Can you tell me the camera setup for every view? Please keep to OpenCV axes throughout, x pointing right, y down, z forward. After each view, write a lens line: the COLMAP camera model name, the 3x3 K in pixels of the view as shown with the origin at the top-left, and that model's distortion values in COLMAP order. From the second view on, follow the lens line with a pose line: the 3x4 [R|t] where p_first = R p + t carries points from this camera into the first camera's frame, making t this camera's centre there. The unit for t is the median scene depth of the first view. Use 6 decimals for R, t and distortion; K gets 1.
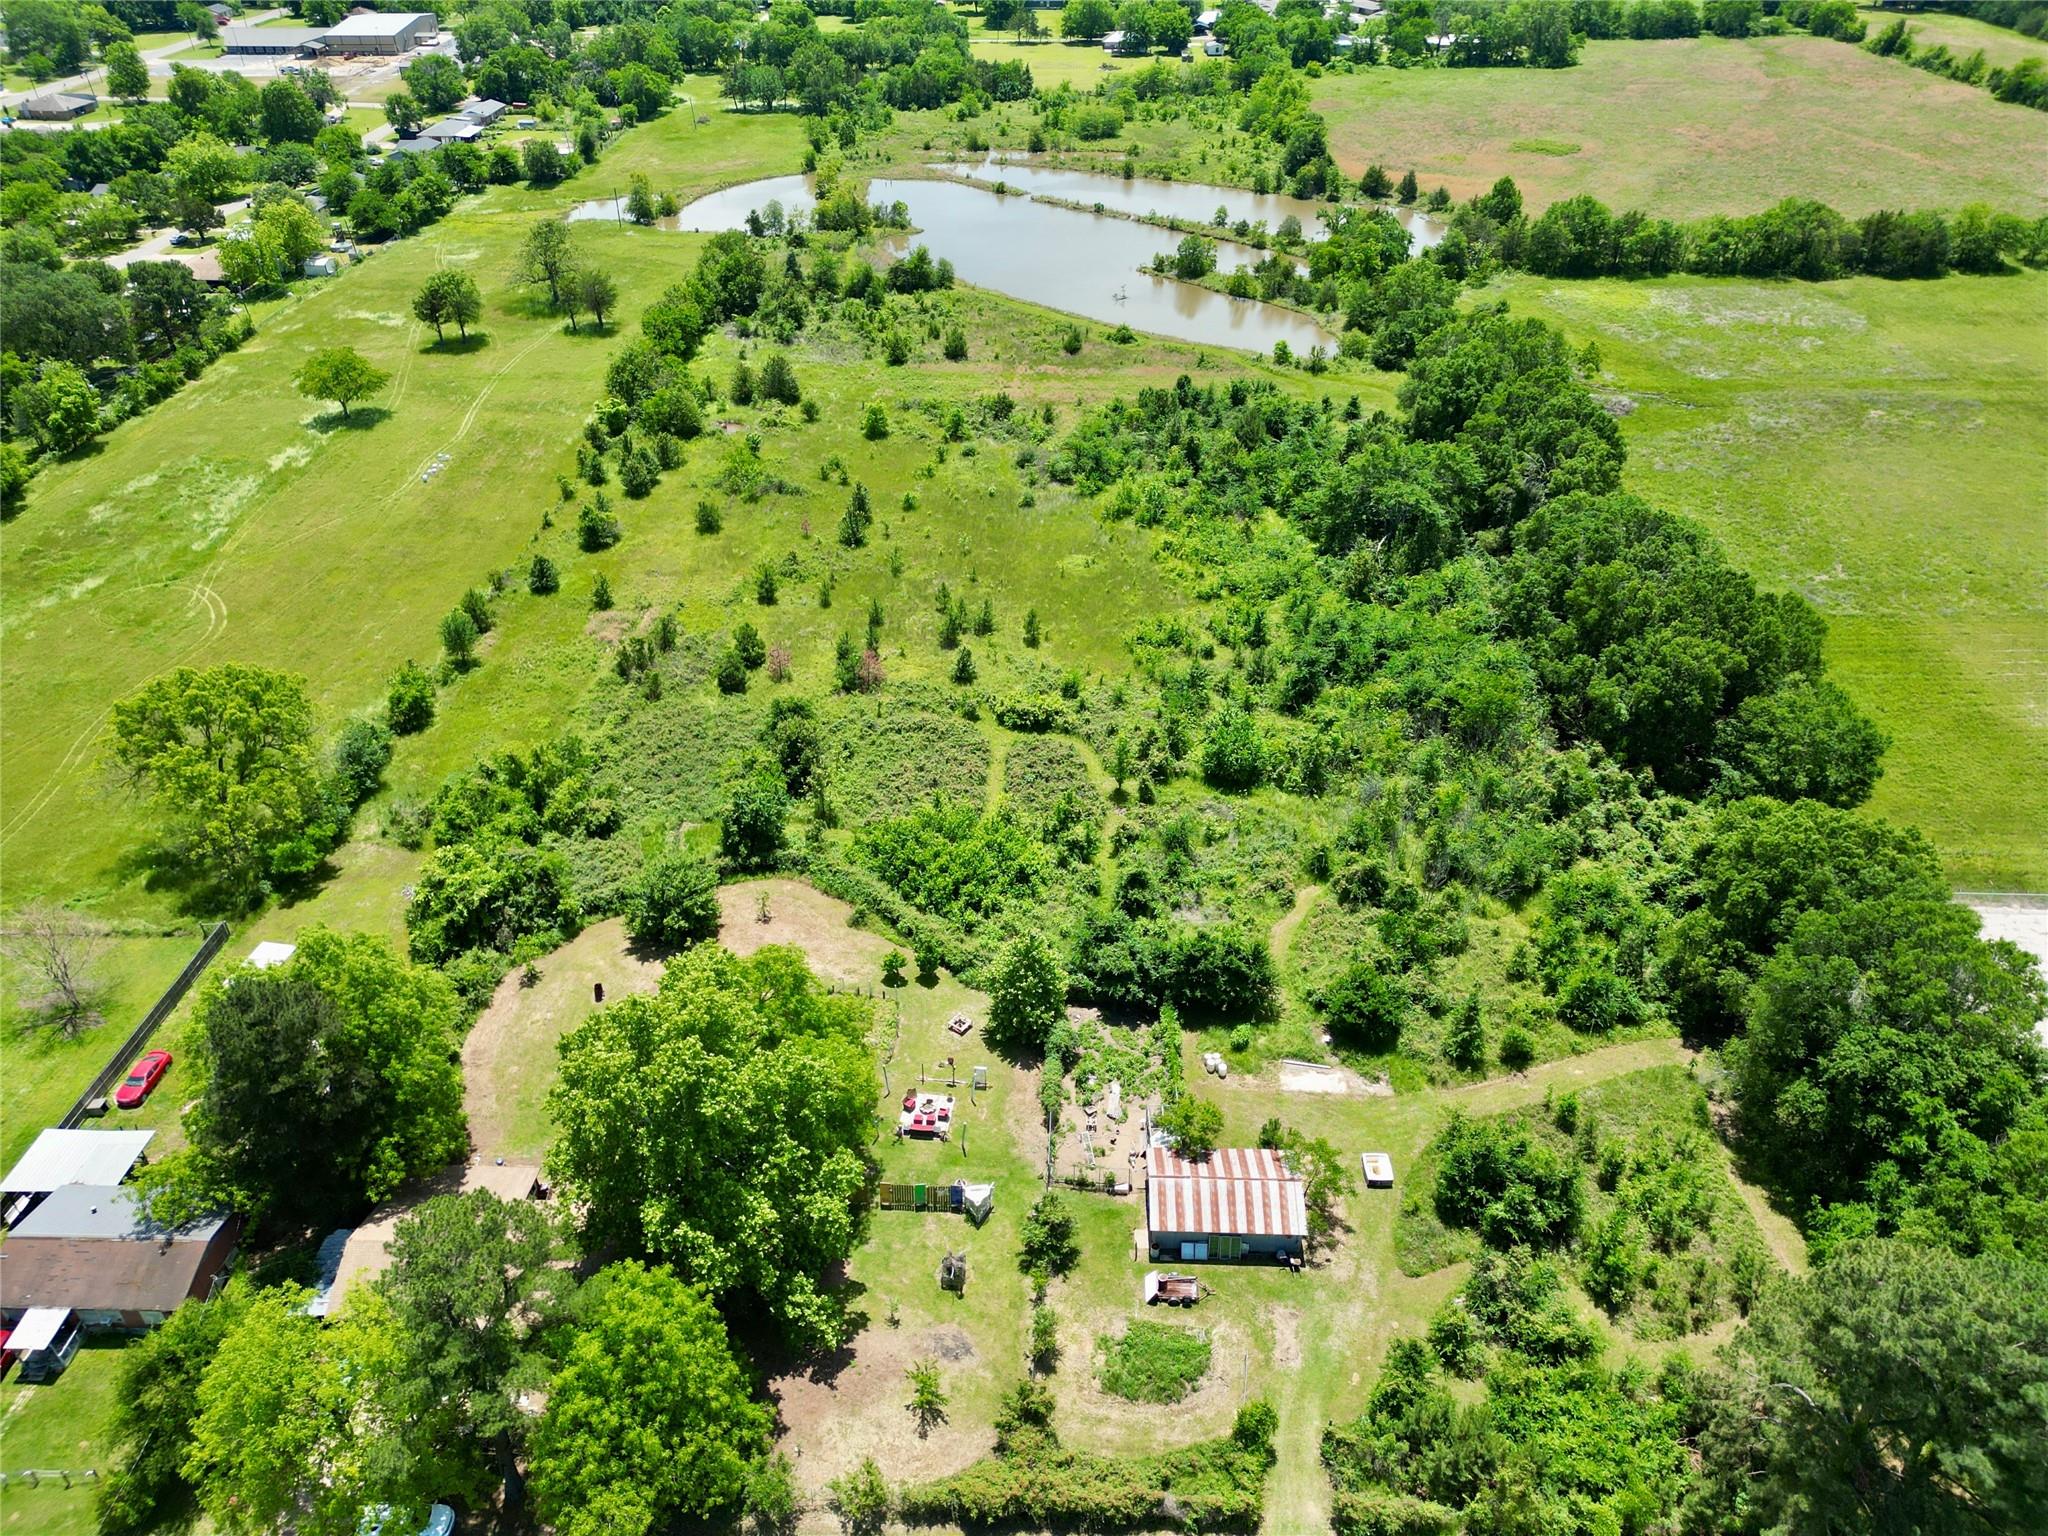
lens RADIAL K [[1426.5, 0, 1024.0], [0, 1426.5, 768.0], [0, 0, 1]] dist [0.058948, -0.047128]
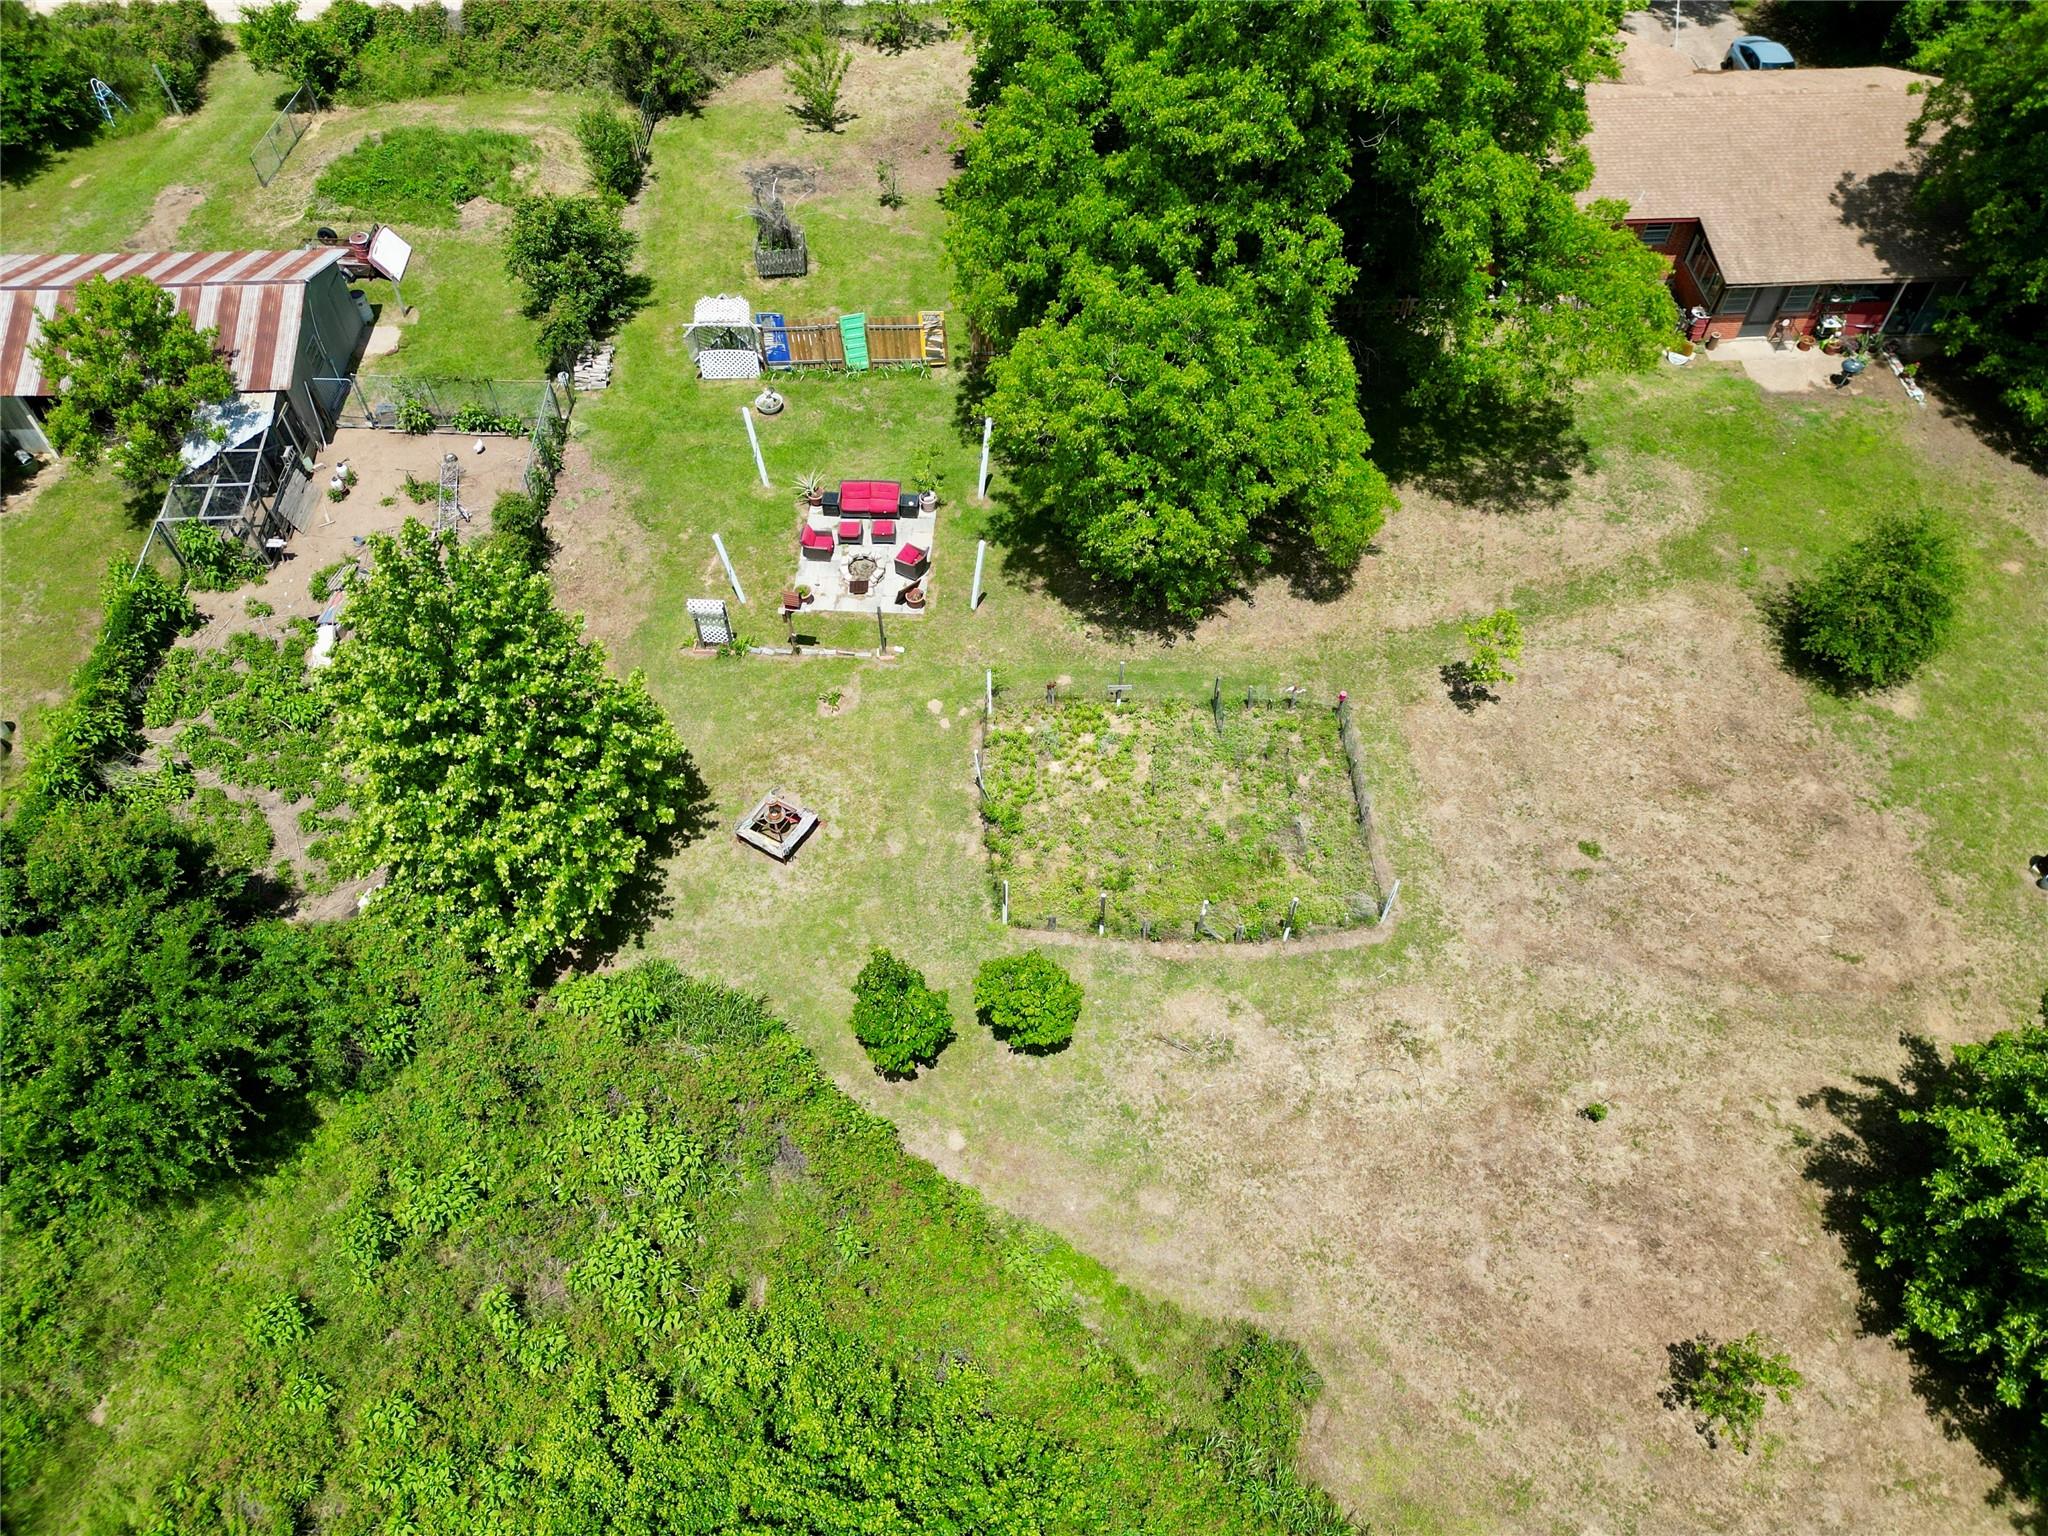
lens RADIAL K [[1428.5, 0, 1020.5], [0, 1428.5, 747.3], [0, 0, 1]] dist [0.079386, -0.071755]
pose [[-0.997398, 0.061926, -0.036907, -0.092814], [-0.031405, 0.087588, 0.995662, -0.130727], [0.064890, 0.994230, -0.085416, 1.092354]]
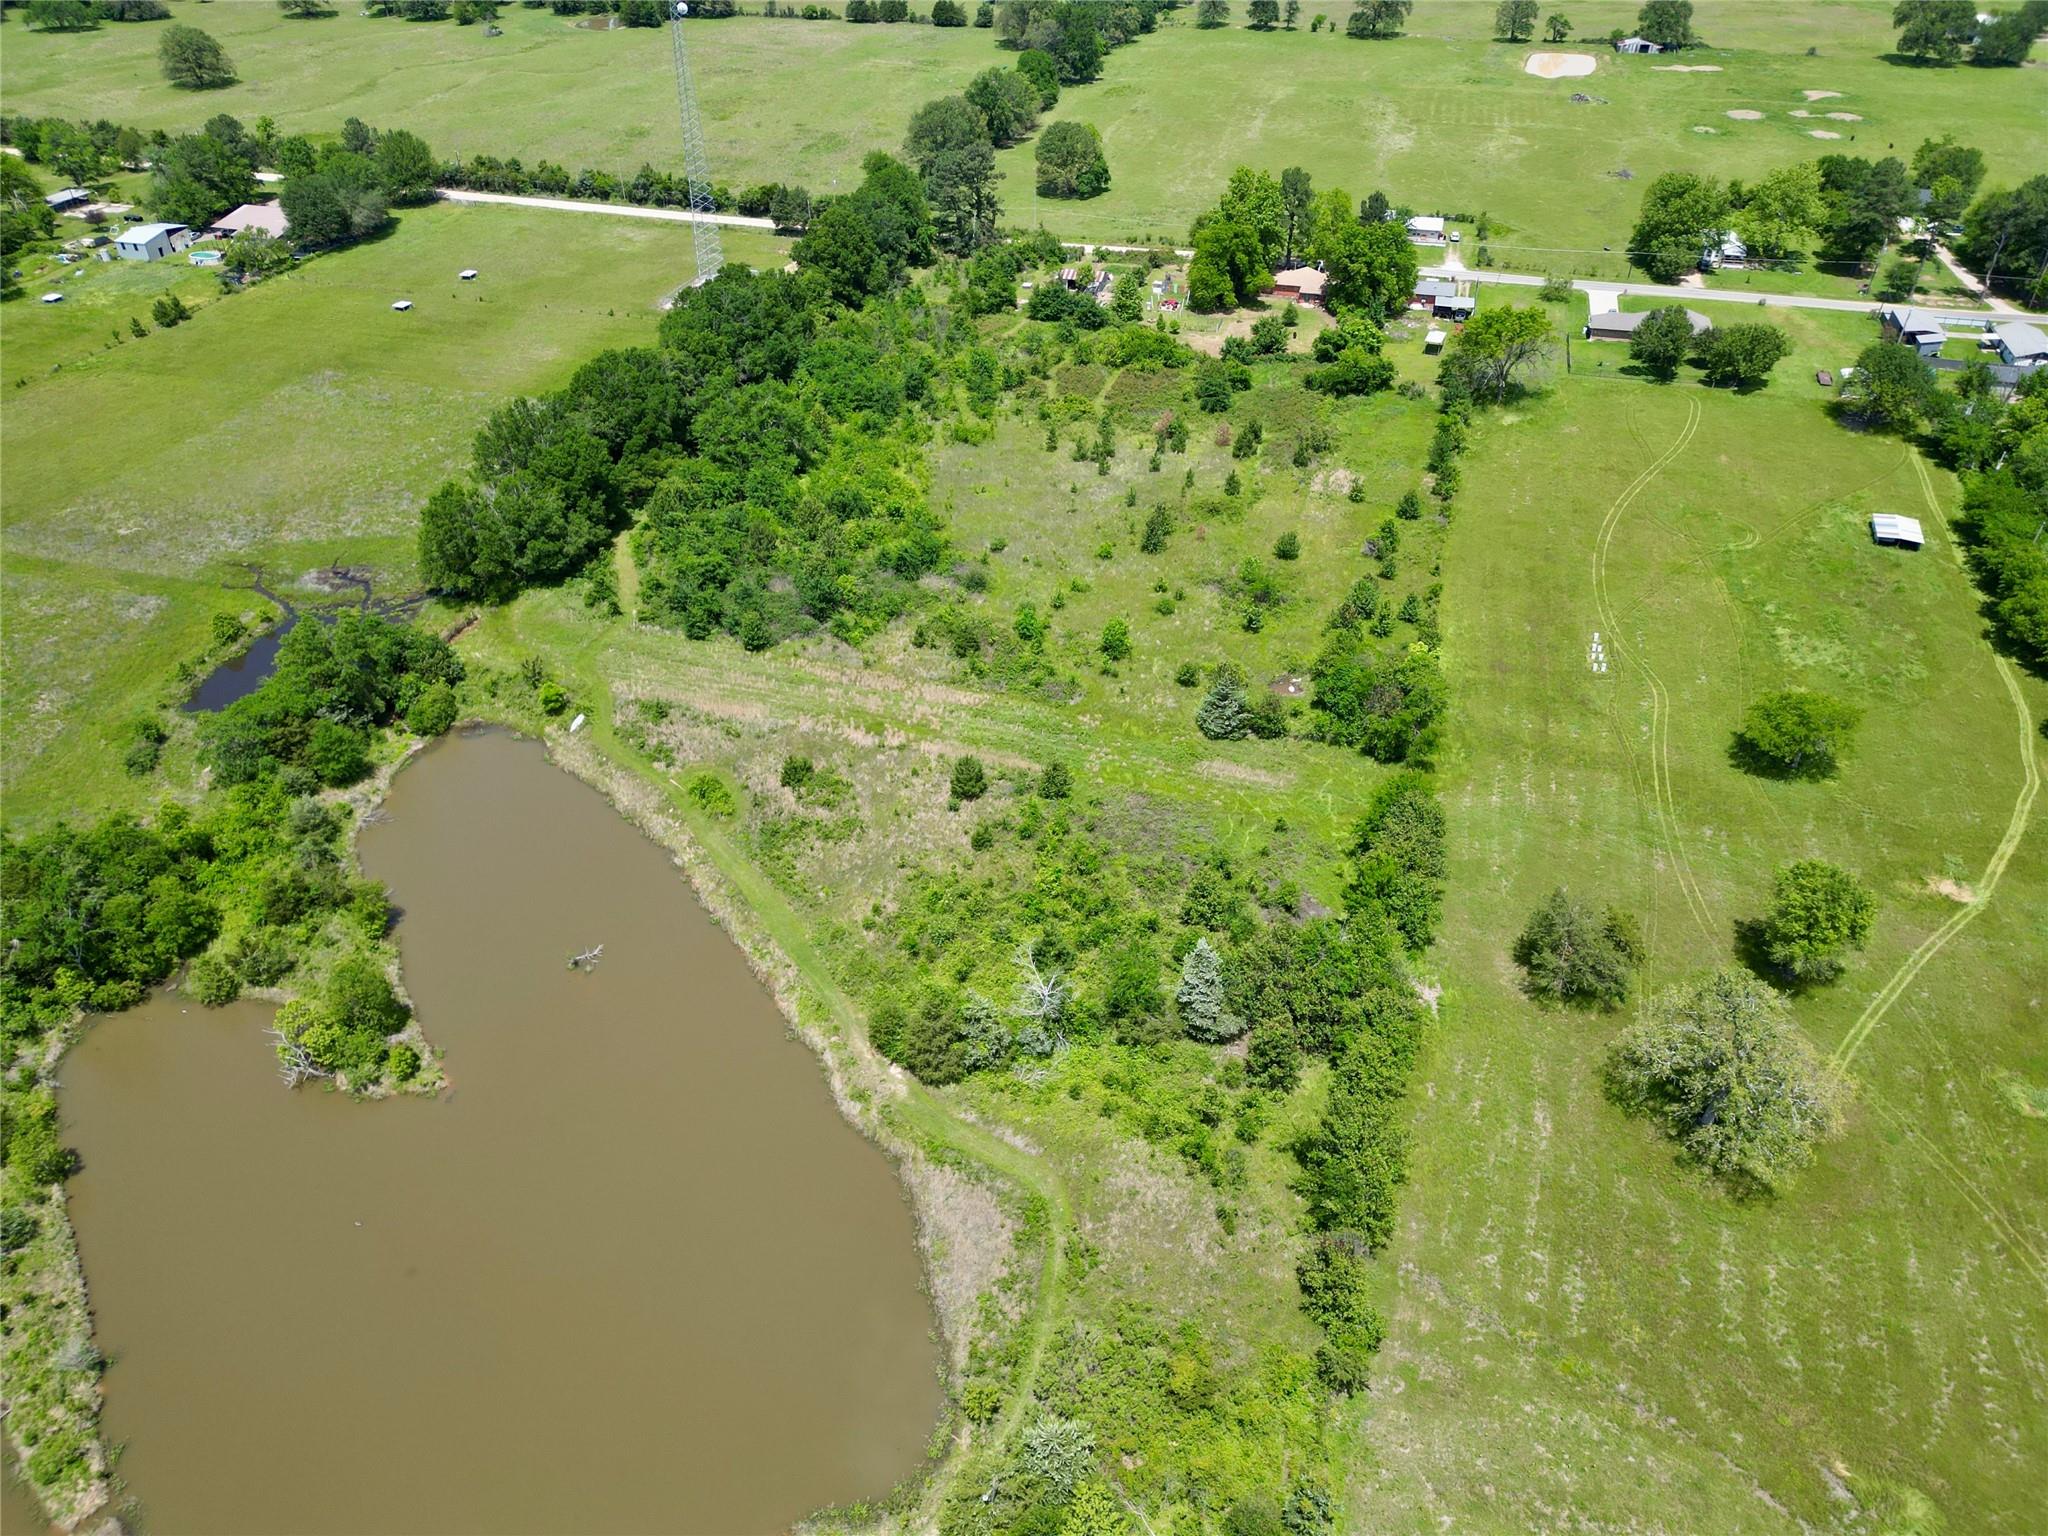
lens RADIAL K [[1426.5, 0, 1024.0], [0, 1426.5, 768.0], [0, 0, 1]] dist [0.058948, -0.047128]
pose [[-0.970217, -0.130163, 0.204297, -0.493410], [0.146118, 0.358202, 0.922139, -2.115906], [-0.193208, 0.924526, -0.328514, 2.861464]]
